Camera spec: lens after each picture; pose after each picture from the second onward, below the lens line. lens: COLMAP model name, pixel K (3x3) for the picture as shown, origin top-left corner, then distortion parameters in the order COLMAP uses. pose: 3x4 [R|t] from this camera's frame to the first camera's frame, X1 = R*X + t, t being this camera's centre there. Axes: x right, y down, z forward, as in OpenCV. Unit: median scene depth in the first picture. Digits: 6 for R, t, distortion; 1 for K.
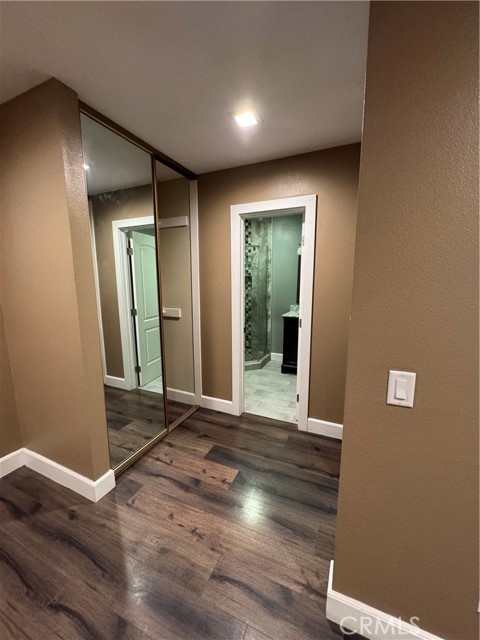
lens RADIAL K [[257.8, 0, 240.0], [0, 257.8, 320.0], [0, 0, 1]] dist [-0.002494, -0.000421]
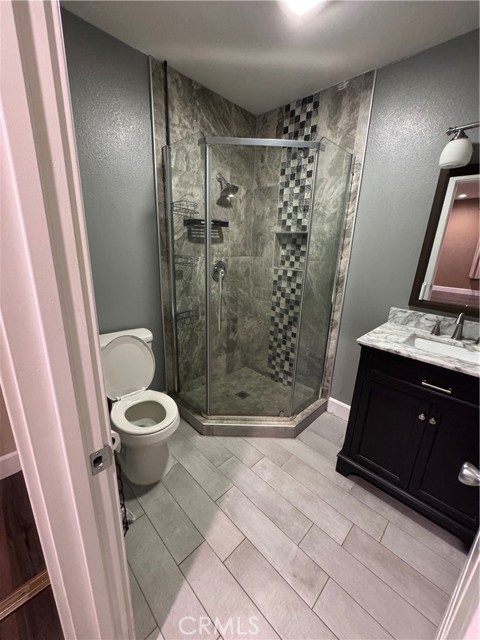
lens RADIAL K [[257.8, 0, 240.0], [0, 257.8, 320.0], [0, 0, 1]] dist [-0.002494, -0.000421]
pose [[0.934093, 0.136192, -0.330034, 0.108486], [-0.094584, 0.985753, 0.139083, -0.070613], [0.344274, -0.098700, 0.933667, 0.525093]]
